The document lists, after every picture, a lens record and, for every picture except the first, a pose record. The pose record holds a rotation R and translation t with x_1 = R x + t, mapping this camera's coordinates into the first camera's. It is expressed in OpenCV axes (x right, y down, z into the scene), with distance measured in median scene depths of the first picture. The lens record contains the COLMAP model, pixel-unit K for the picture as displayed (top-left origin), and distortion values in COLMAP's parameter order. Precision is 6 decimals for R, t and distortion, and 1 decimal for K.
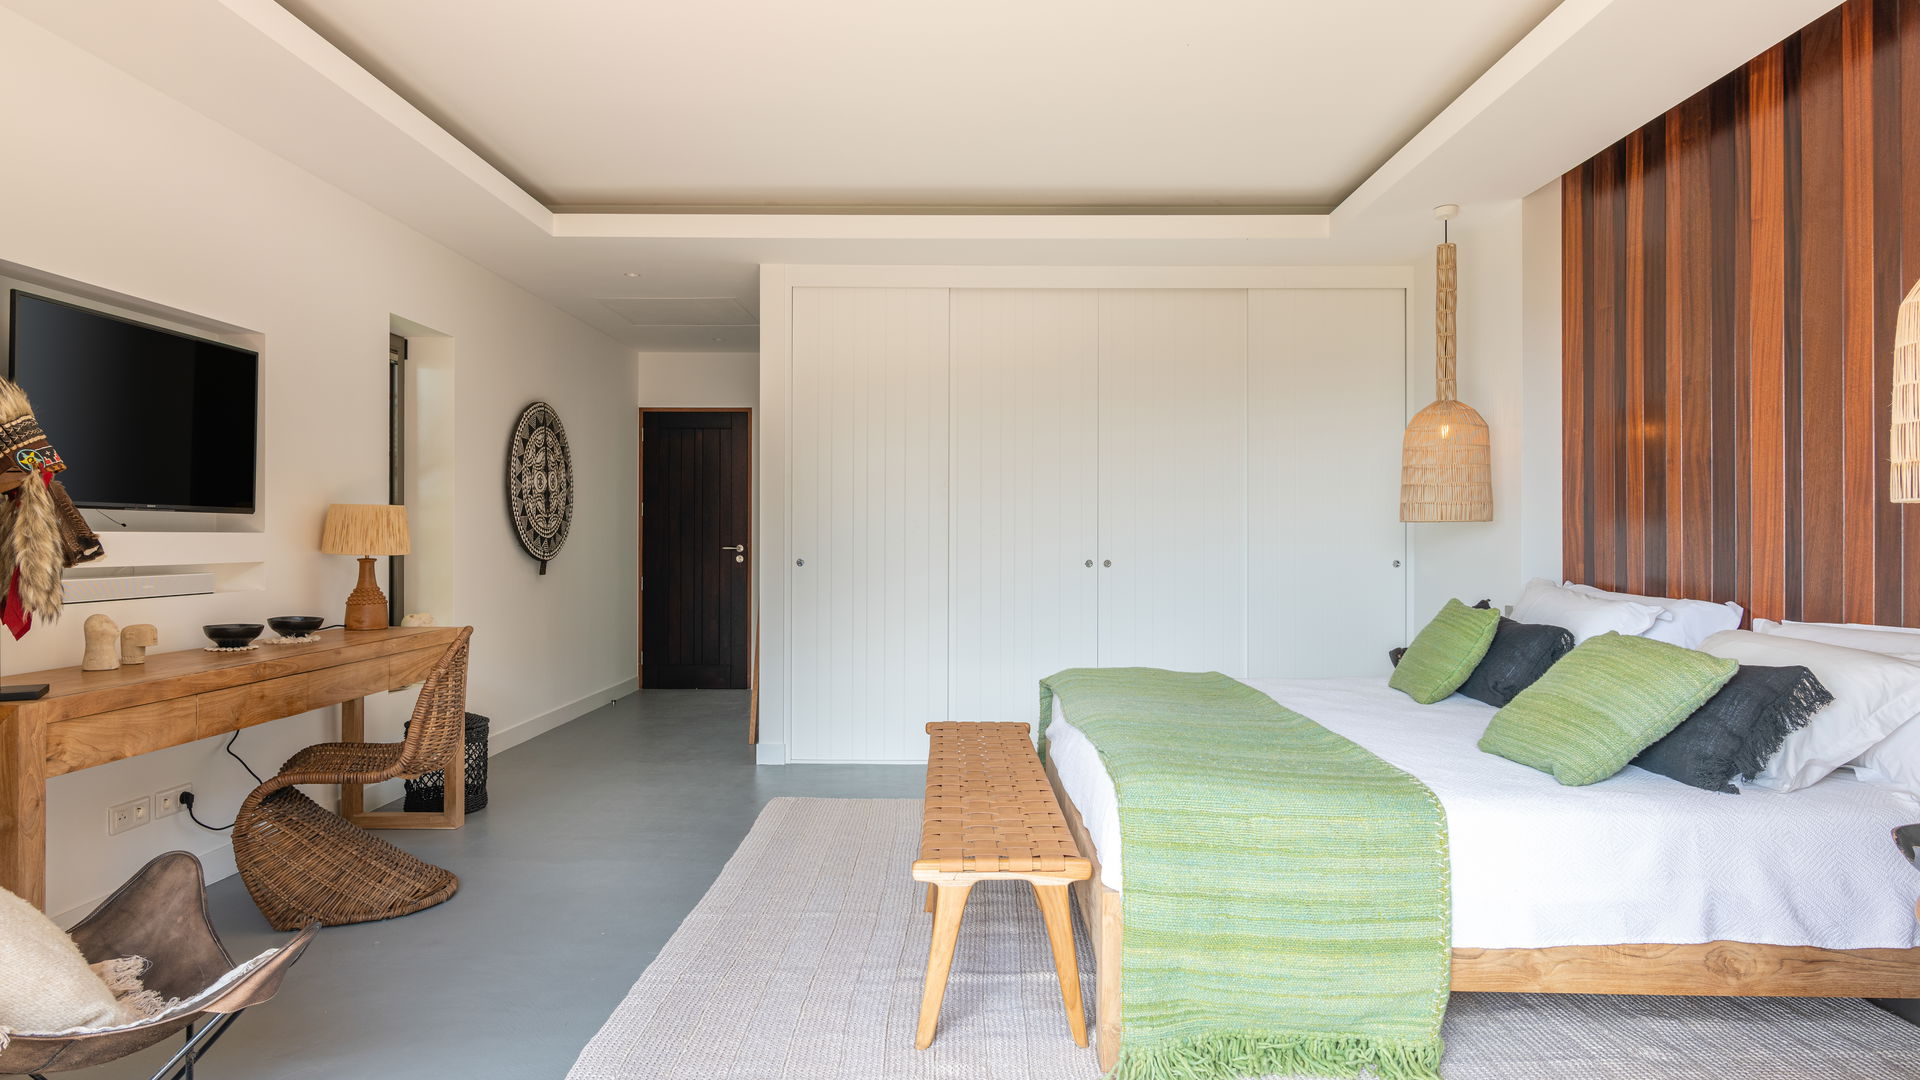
lens RADIAL K [[1098.9, 0, 965.0], [0, 1098.9, 539.8], [0, 0, 1]] dist [-0.007393, 0.001950]
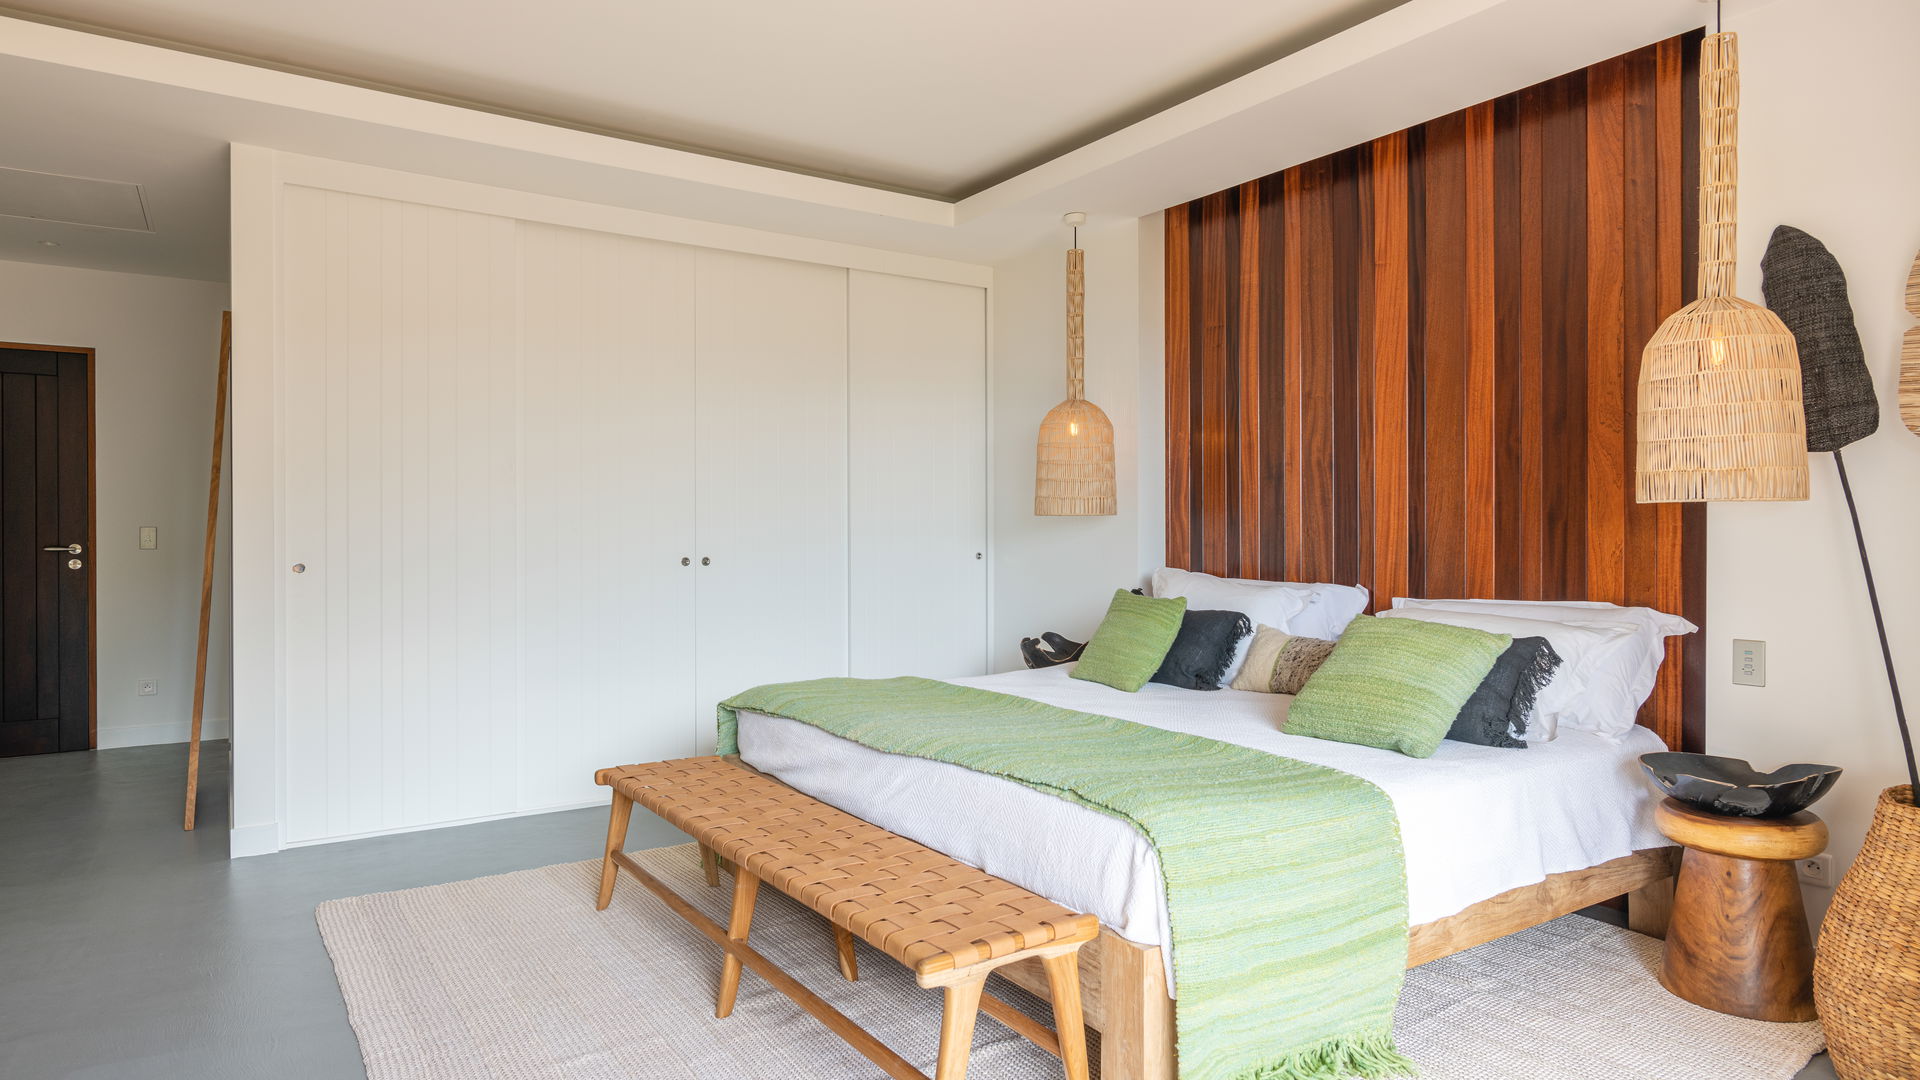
lens RADIAL K [[1098.9, 0, 959.9], [0, 1098.9, 537.9], [0, 0, 1]] dist [-0.007393, 0.001950]
pose [[0.823280, -0.008307, 0.567574, -0.366391], [0.004910, 0.999960, 0.007513, -0.005070], [-0.567614, -0.003399, 0.823288, 0.294272]]
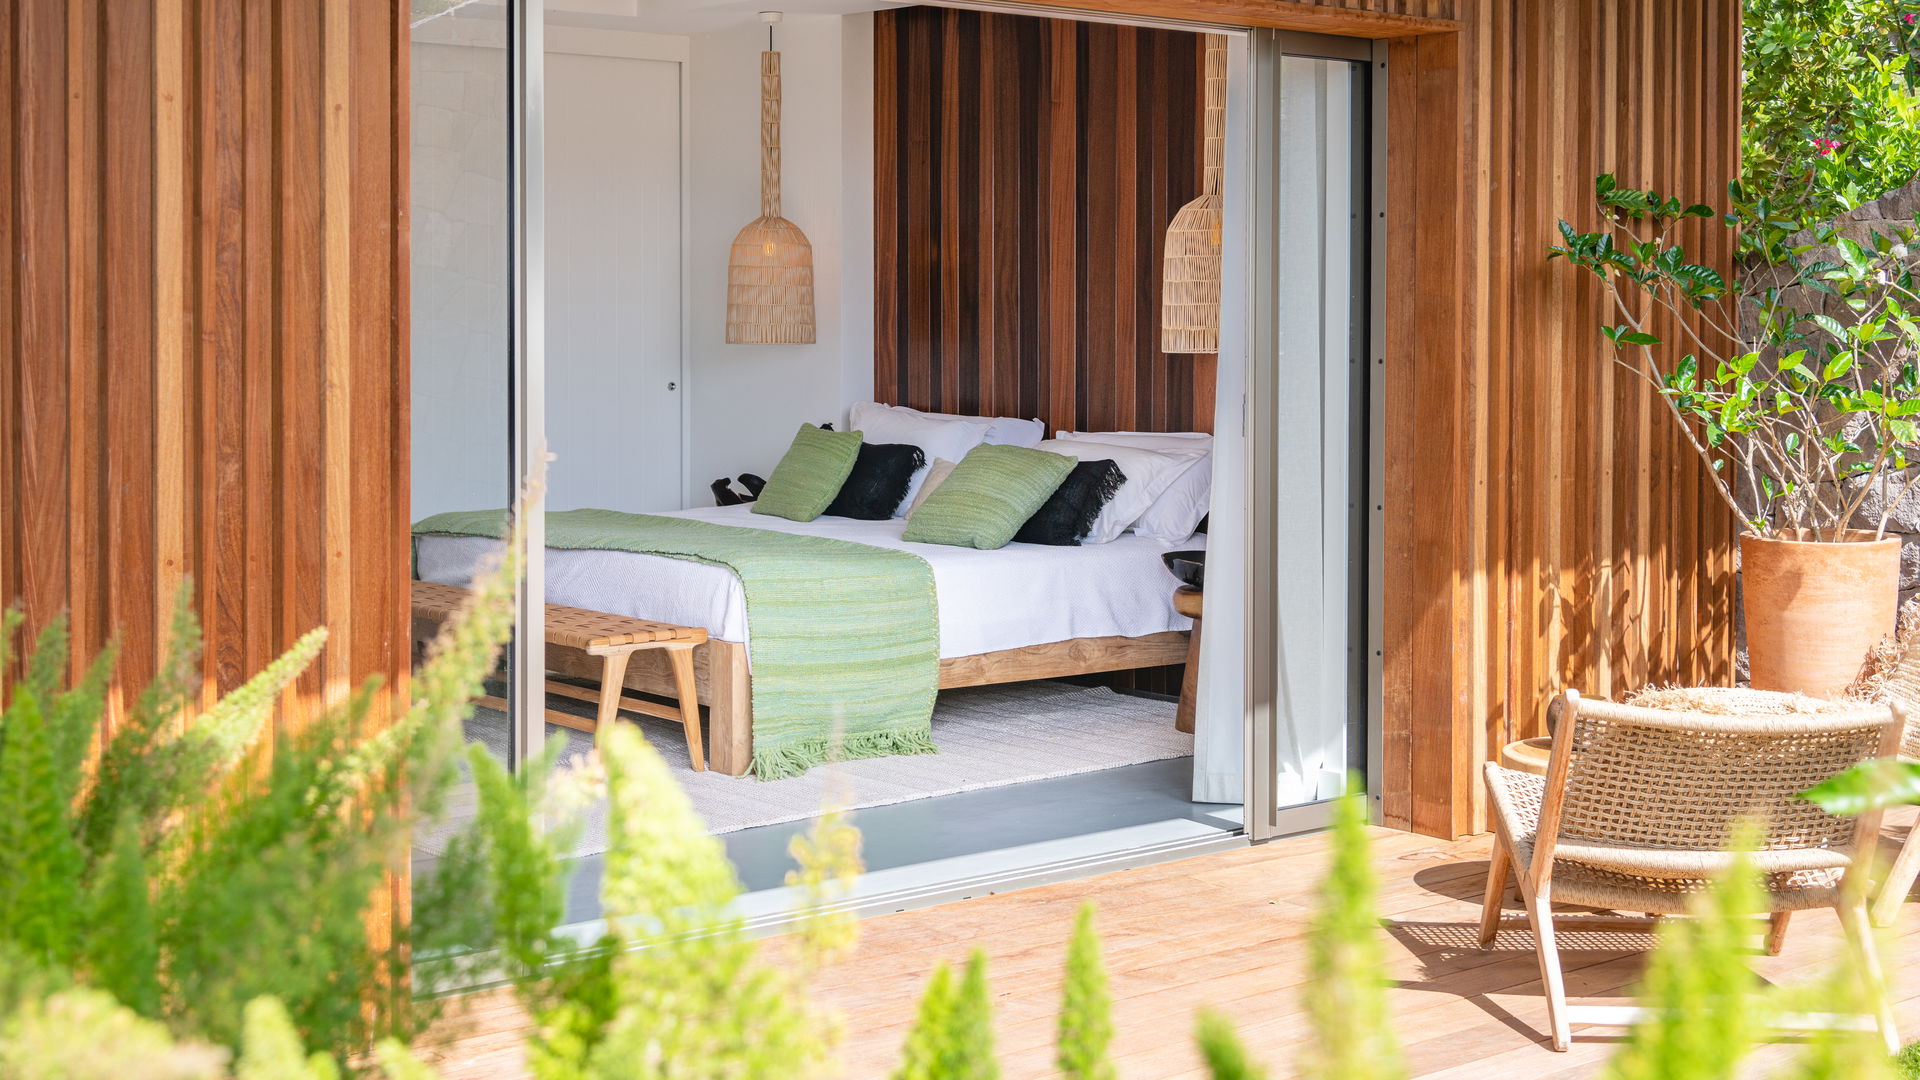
lens RADIAL K [[2615.9, 0, 1015.2], [0, 2615.9, 446.7], [0, 0, 1]] dist [-0.003158, 0.000000]
pose [[0.754970, -0.032836, 0.654936, -1.319079], [-0.002002, 0.998625, 0.052375, -0.068771], [-0.655756, -0.040853, 0.753867, -1.264596]]
